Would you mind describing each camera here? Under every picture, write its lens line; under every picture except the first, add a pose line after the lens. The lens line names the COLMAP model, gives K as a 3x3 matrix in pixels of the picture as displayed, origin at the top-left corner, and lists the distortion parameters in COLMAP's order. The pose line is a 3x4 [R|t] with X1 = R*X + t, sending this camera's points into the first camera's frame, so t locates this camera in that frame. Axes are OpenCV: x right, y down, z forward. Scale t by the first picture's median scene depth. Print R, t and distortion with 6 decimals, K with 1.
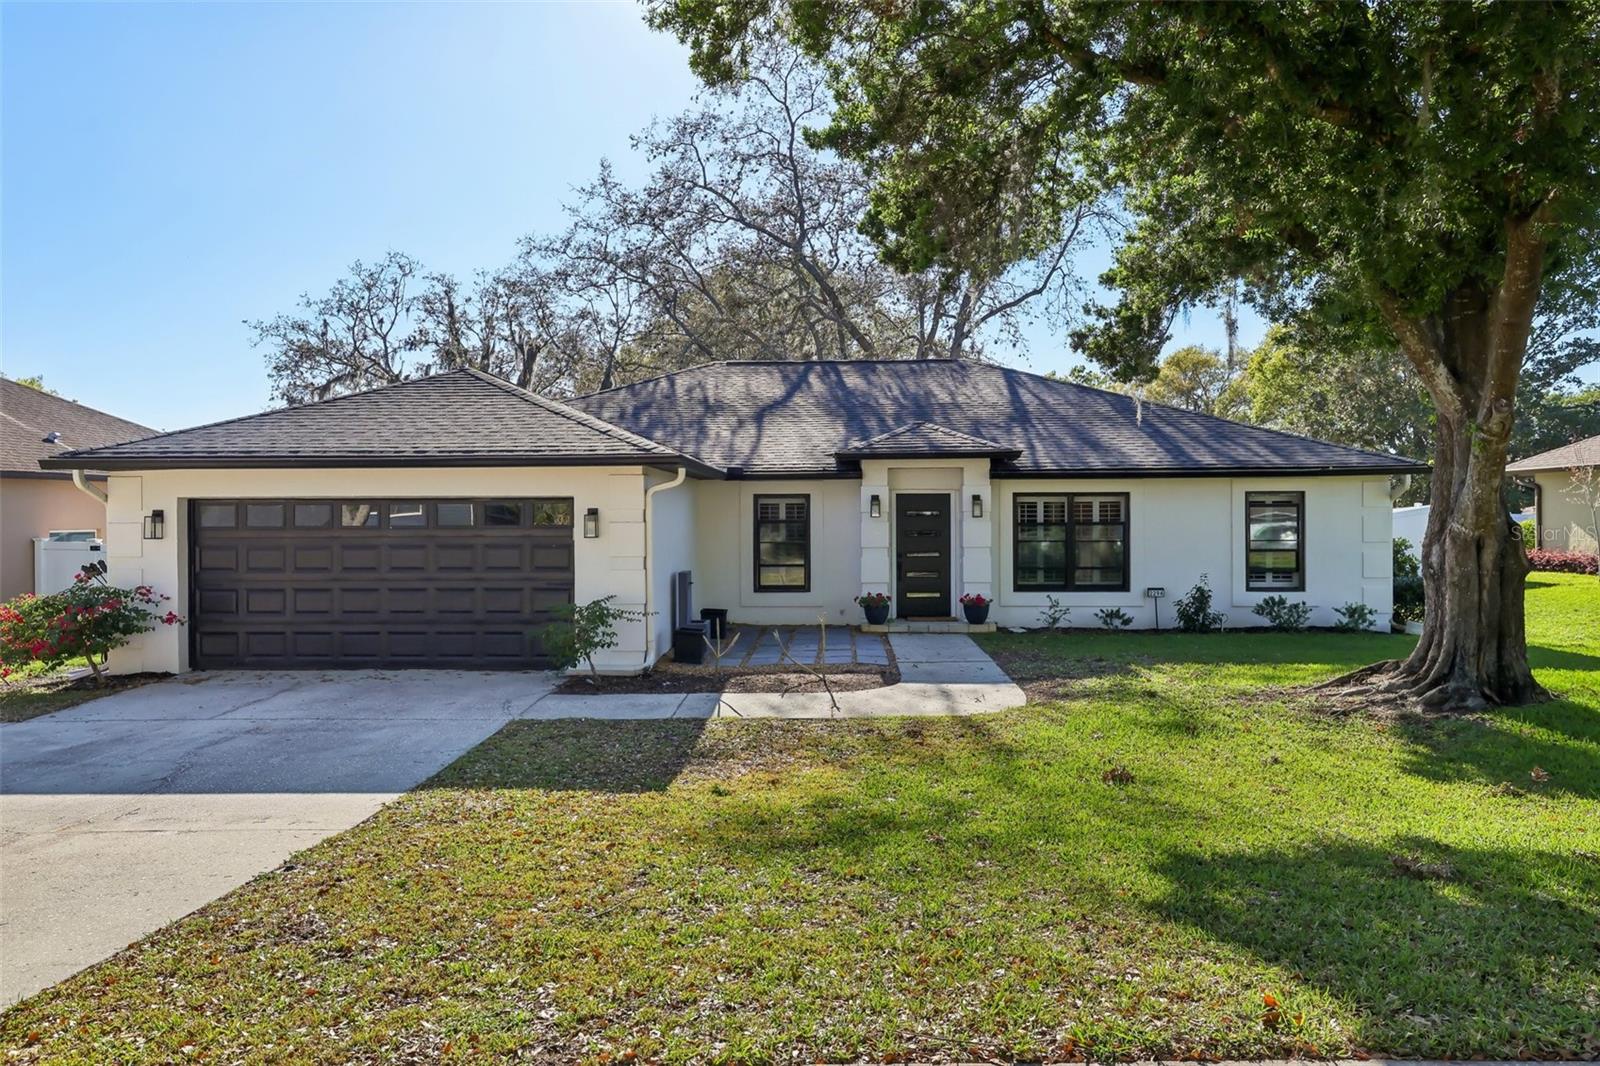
lens RADIAL K [[1072.7, 0, 803.5], [0, 1072.7, 521.4], [0, 0, 1]] dist [-0.000797, 0.000746]
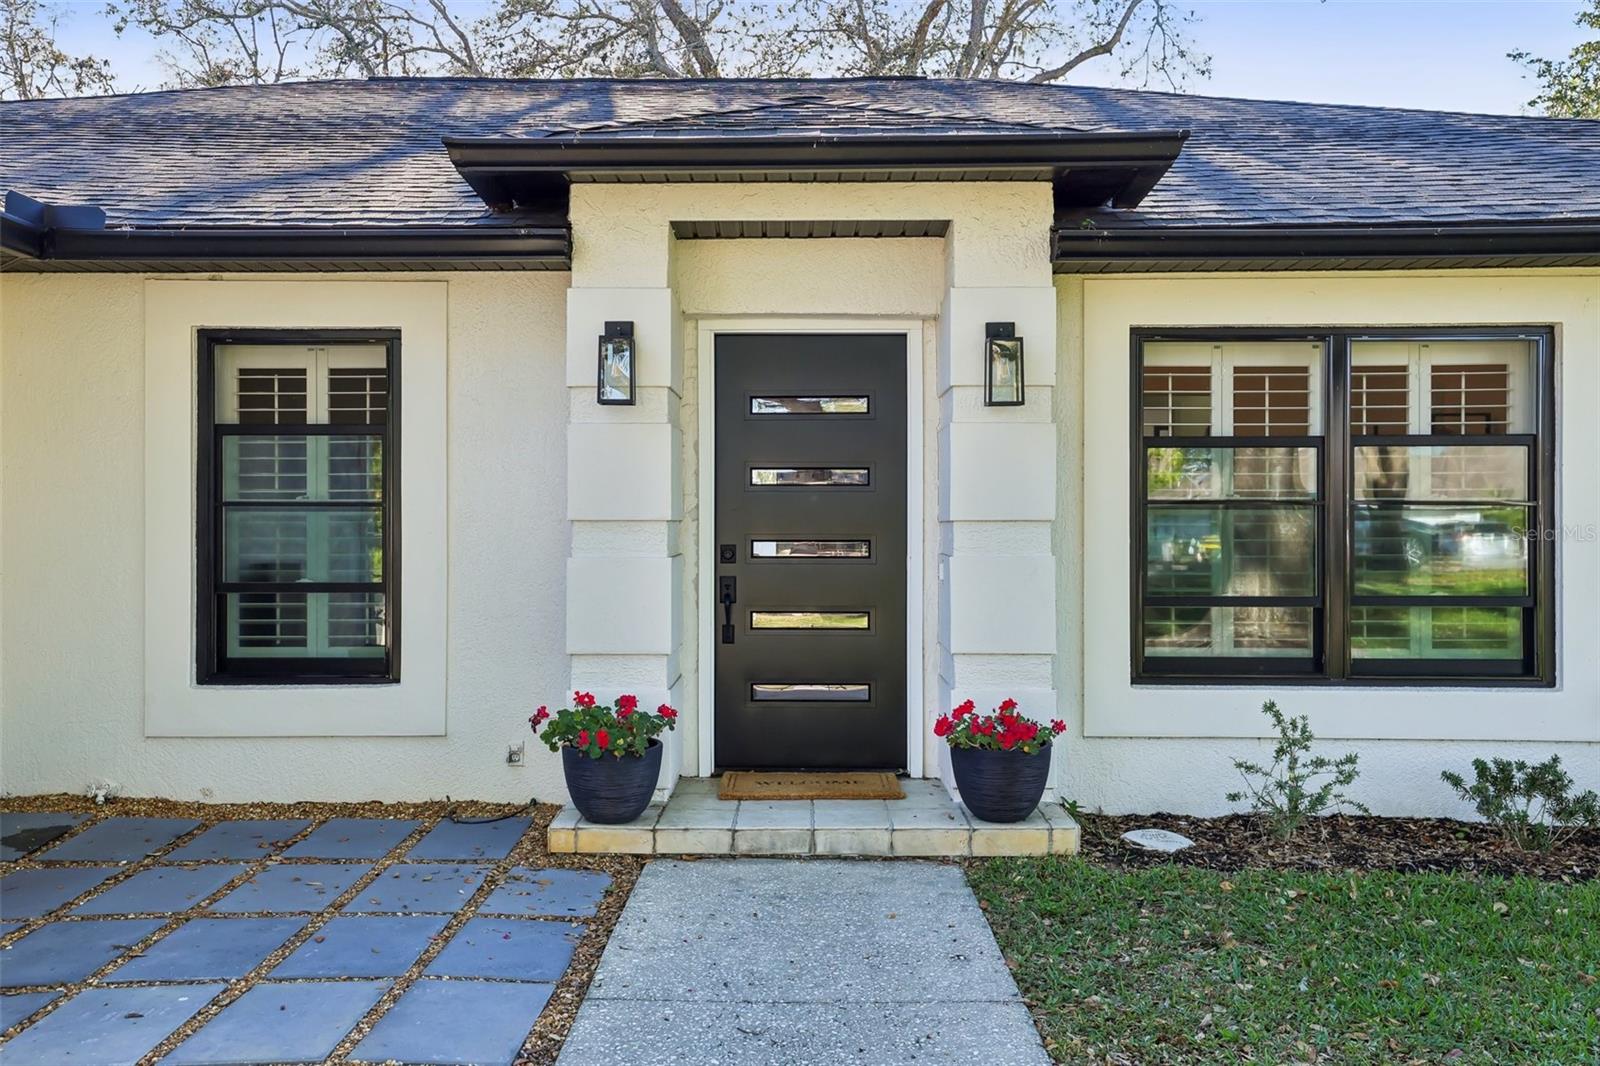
lens RADIAL K [[1369.8, 0, 792.6], [0, 1369.8, 521.8], [0, 0, 1]] dist [0.037891, 0.011561]
pose [[0.999584, 0.003828, 0.028597, 0.099329], [-0.003720, 0.999986, -0.003815, 0.025613], [-0.028611, 0.003707, 0.999584, 0.657280]]
